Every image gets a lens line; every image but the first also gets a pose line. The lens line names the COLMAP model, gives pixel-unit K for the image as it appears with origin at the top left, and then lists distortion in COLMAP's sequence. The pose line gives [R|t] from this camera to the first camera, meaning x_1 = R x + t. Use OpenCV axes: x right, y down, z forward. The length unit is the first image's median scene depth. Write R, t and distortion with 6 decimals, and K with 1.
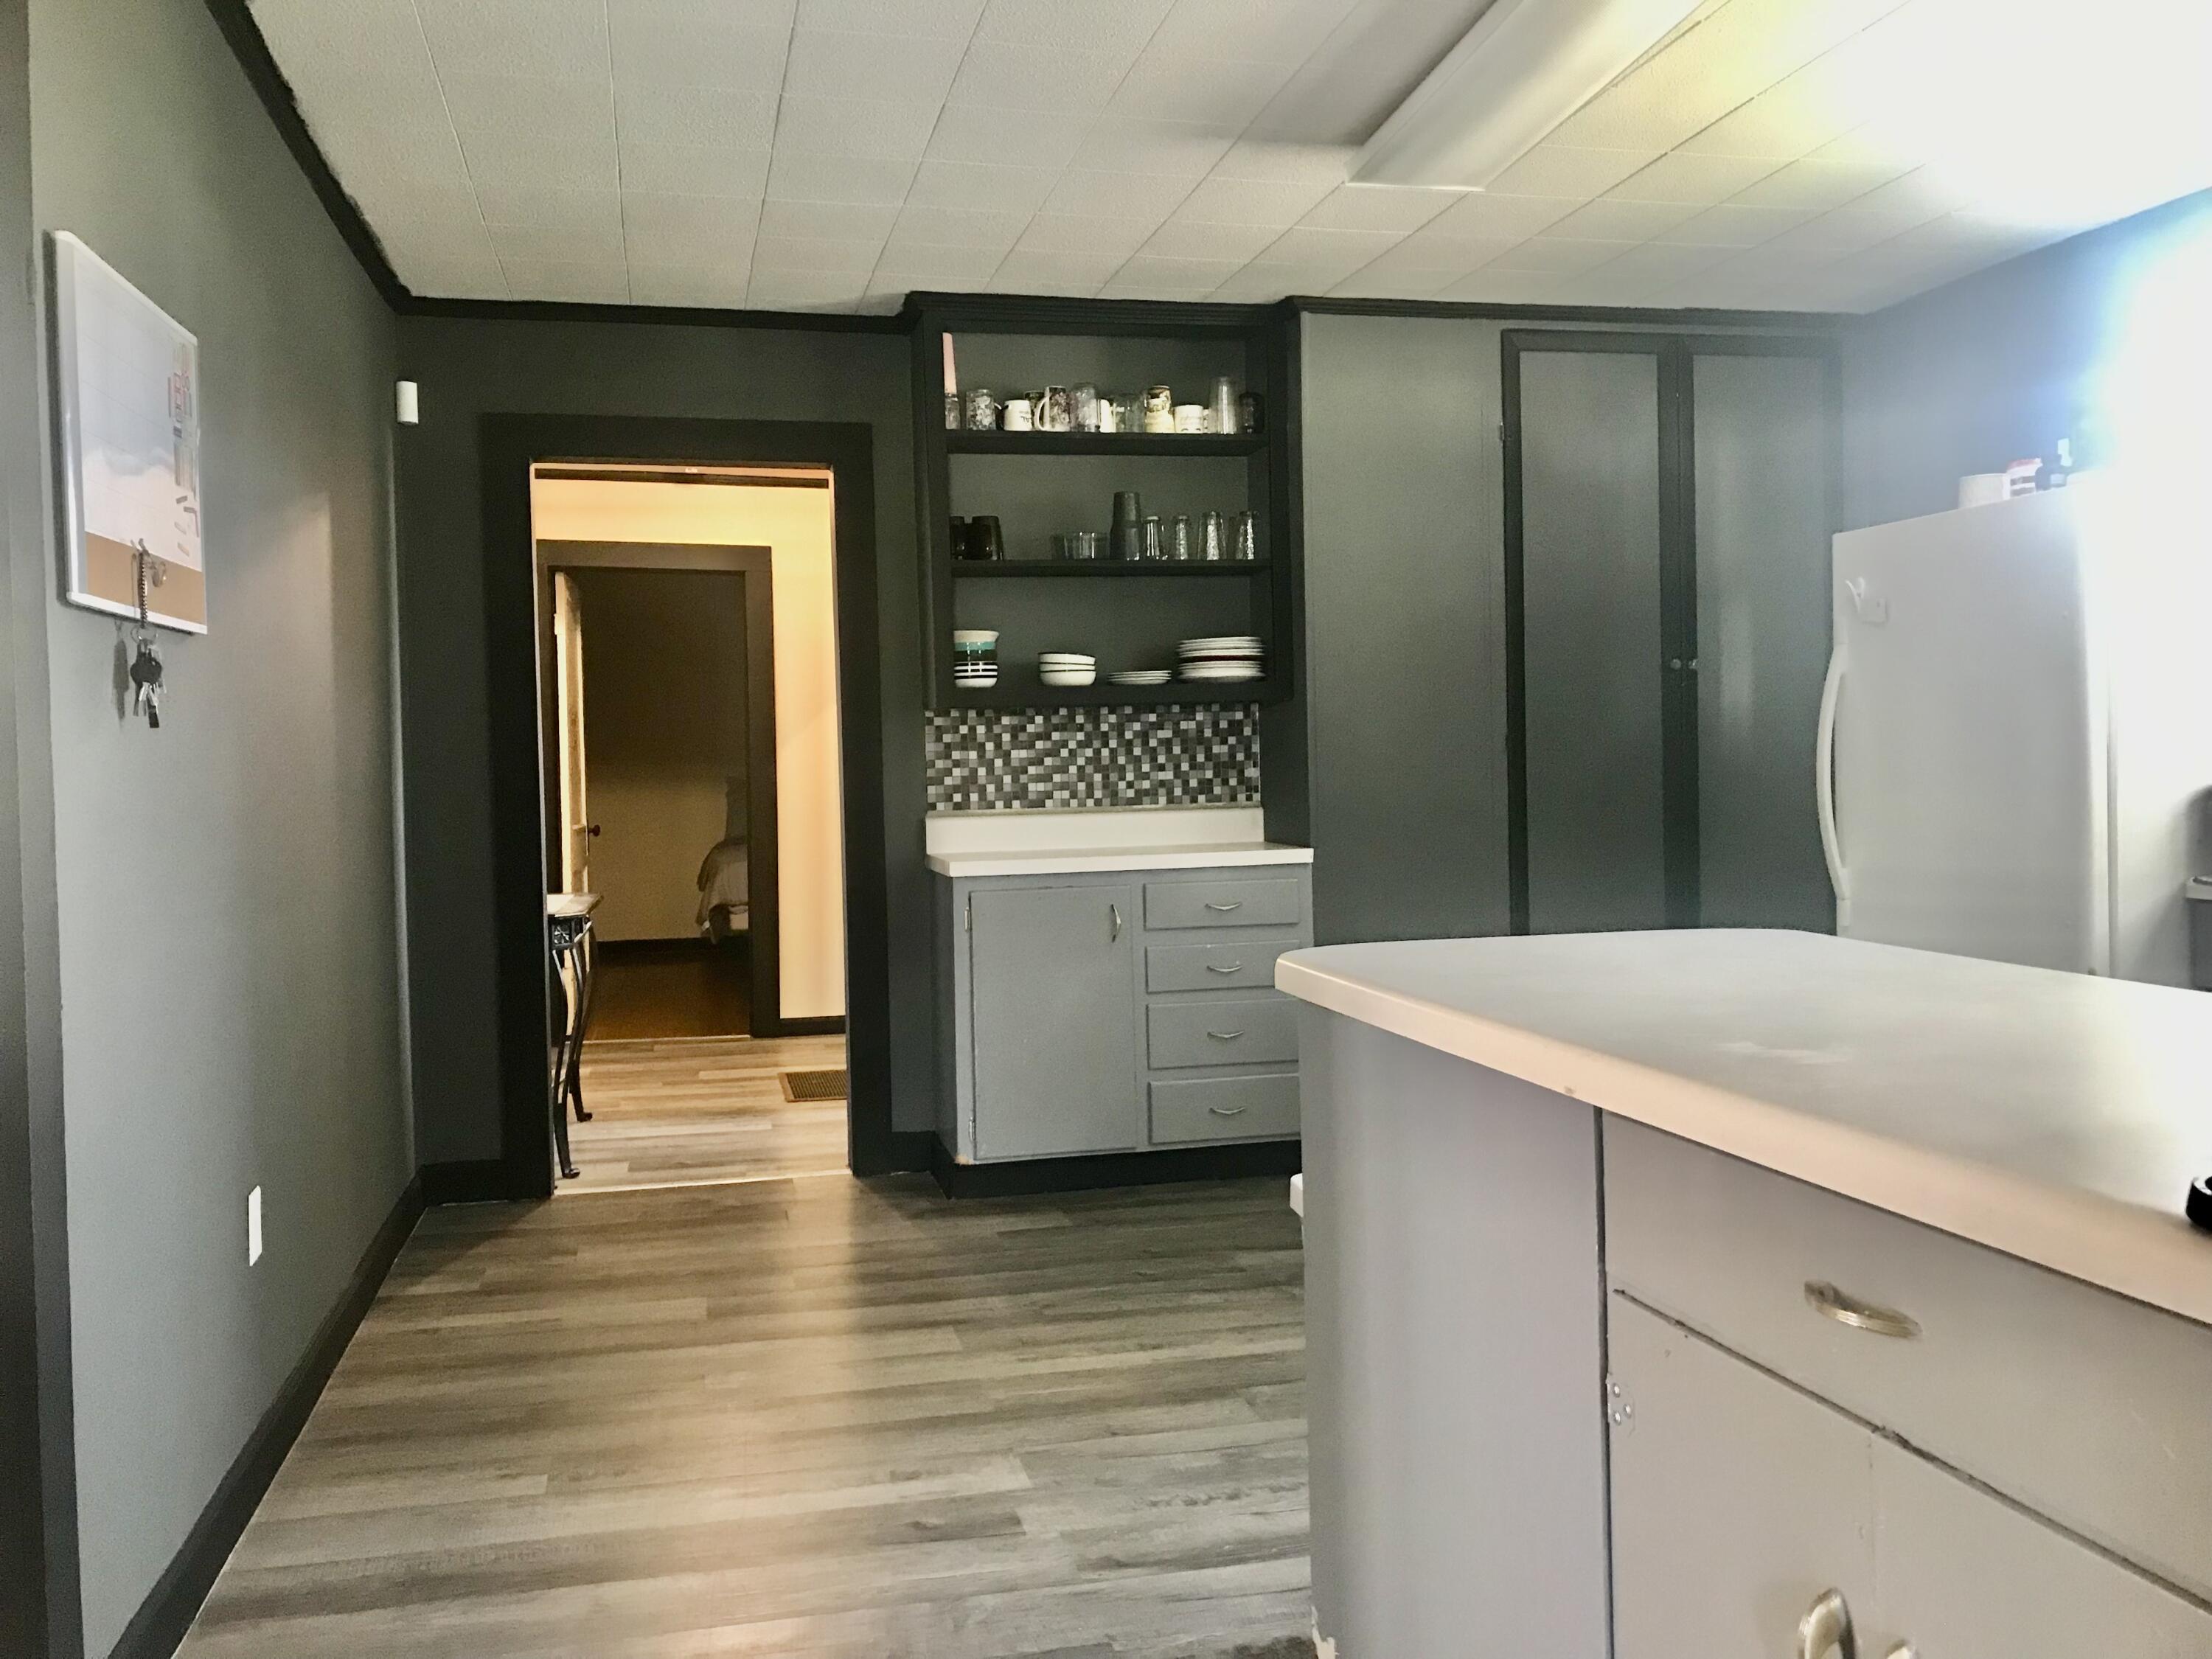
lens RADIAL K [[1800.4, 0, 1107.7], [0, 1800.4, 786.7], [0, 0, 1]] dist [-0.001172, -0.006027]
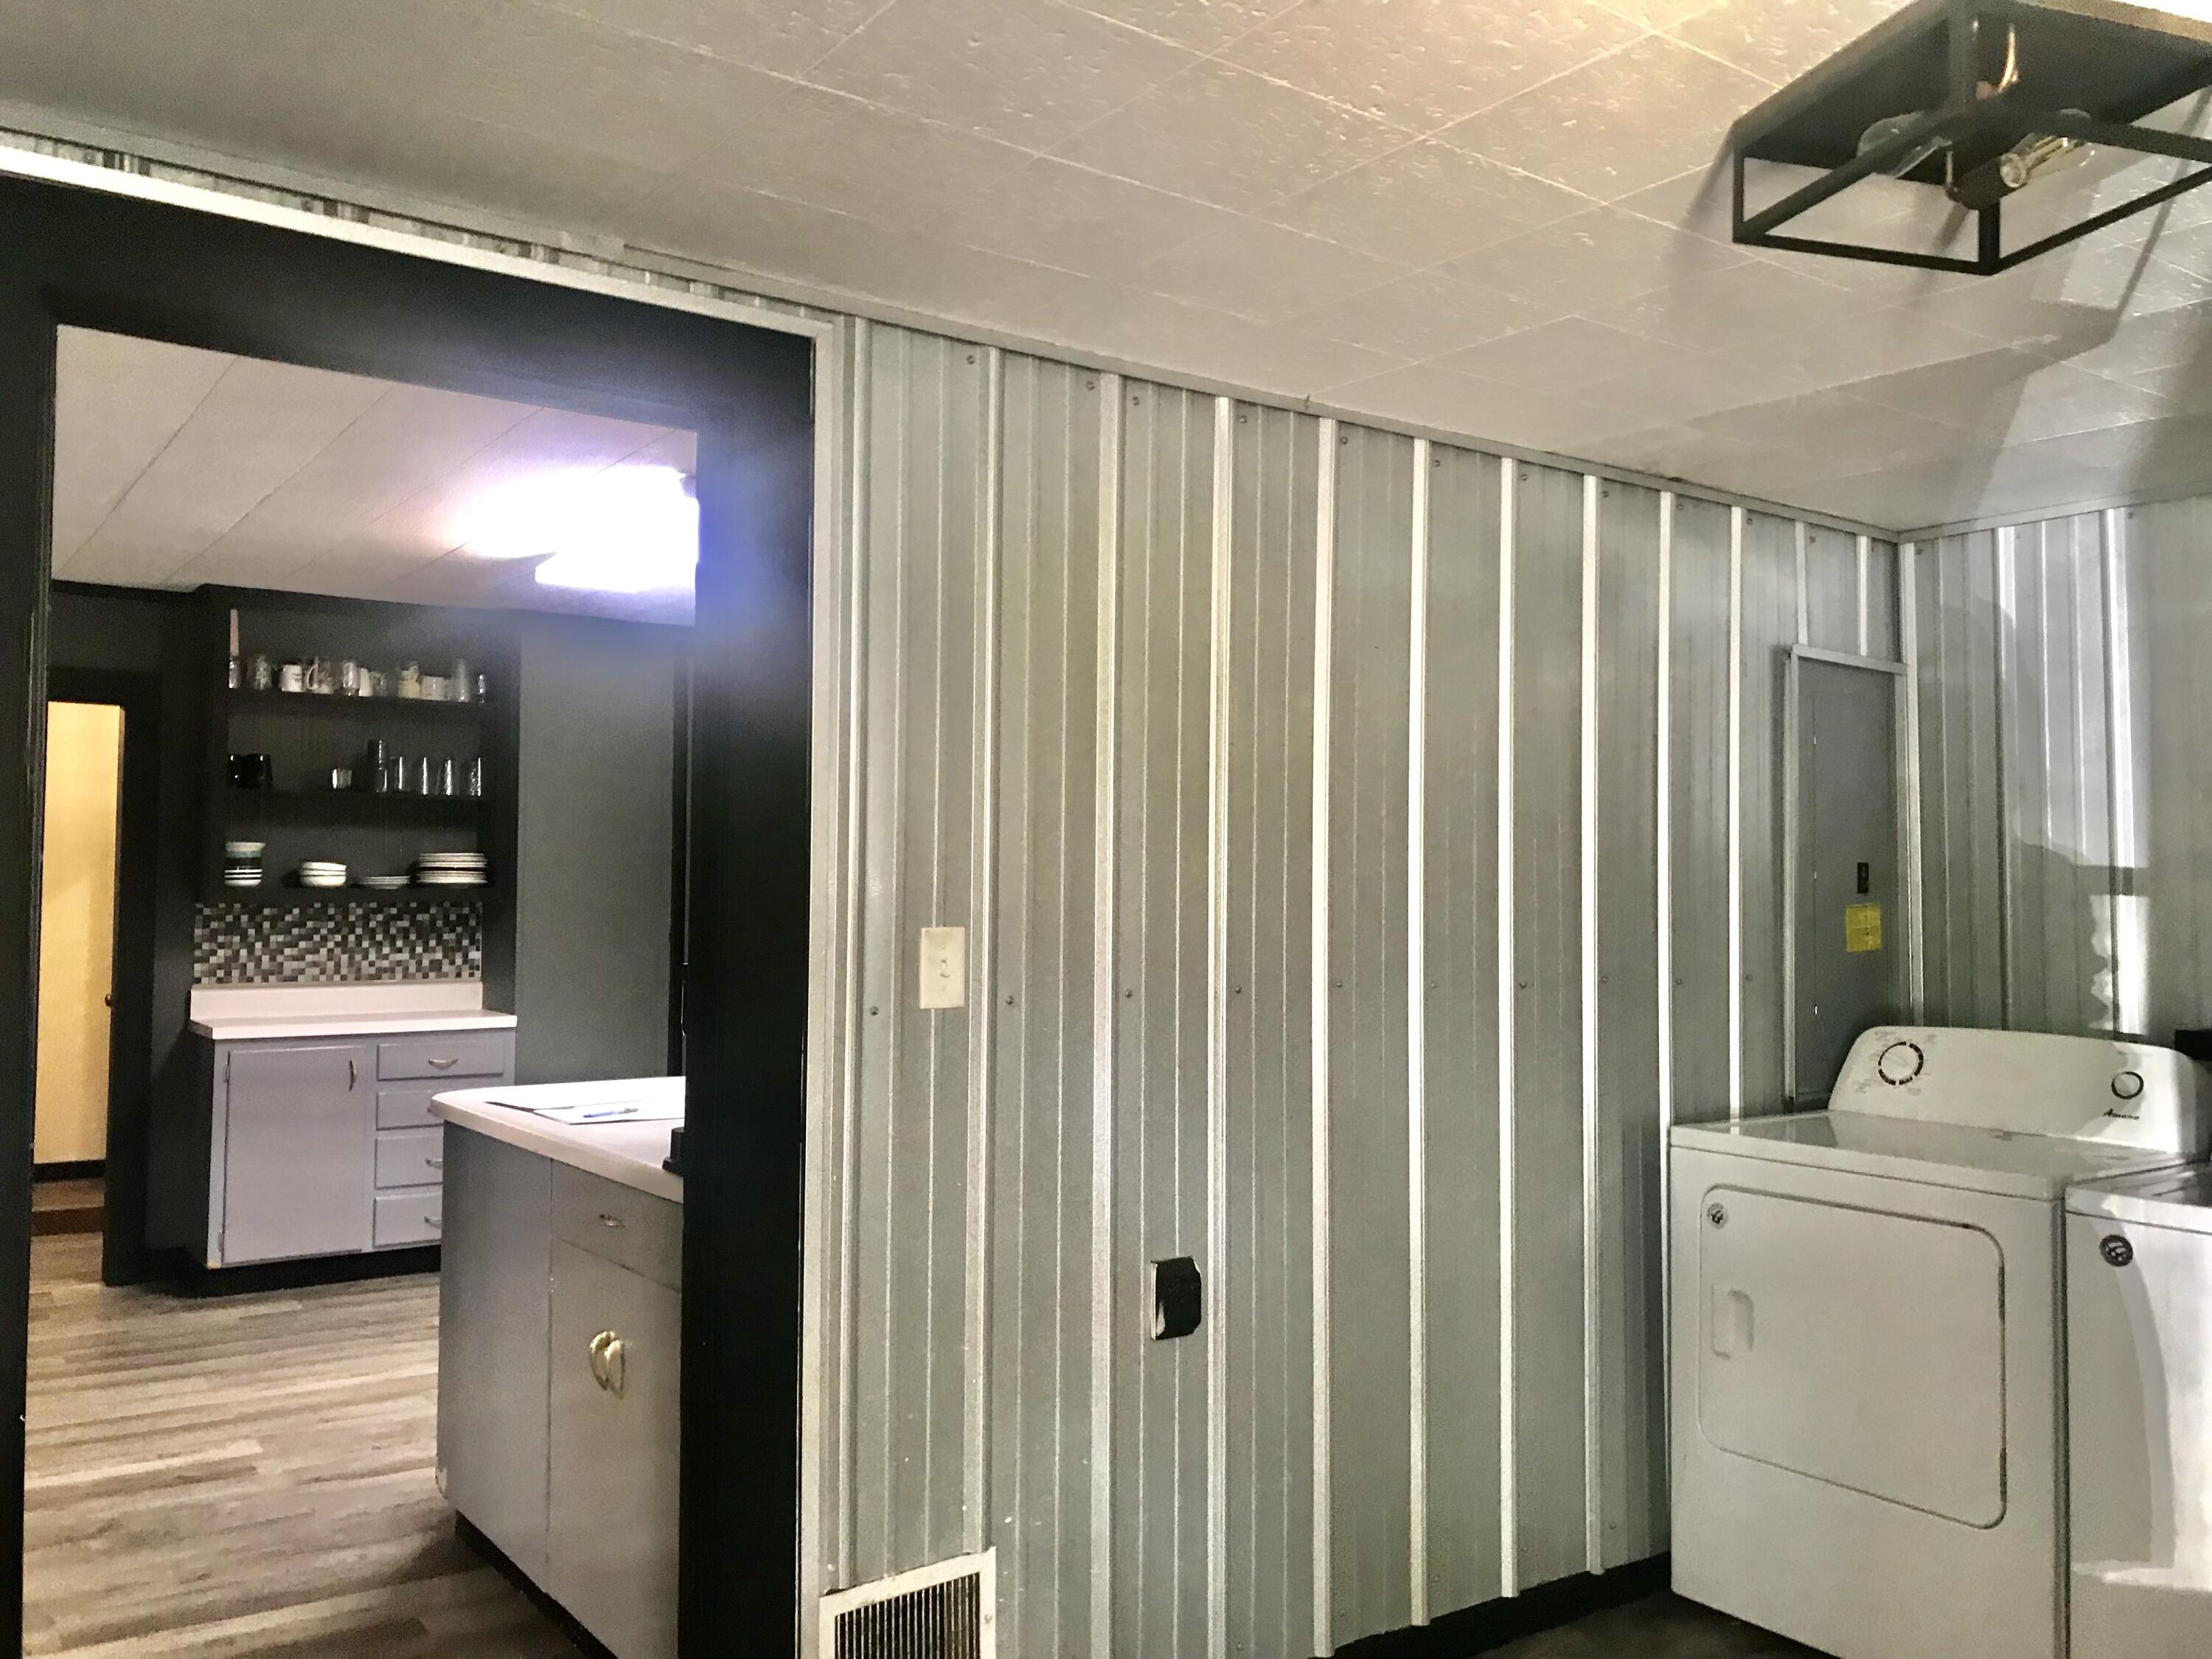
lens RADIAL K [[1800.4, 0, 1107.7], [0, 1800.4, 786.7], [0, 0, 1]] dist [-0.001172, -0.006027]
pose [[0.926094, 0.046737, 0.374387, 0.012160], [-0.015329, 0.996139, -0.086436, -0.023966], [-0.376981, 0.074309, 0.923235, -0.377320]]
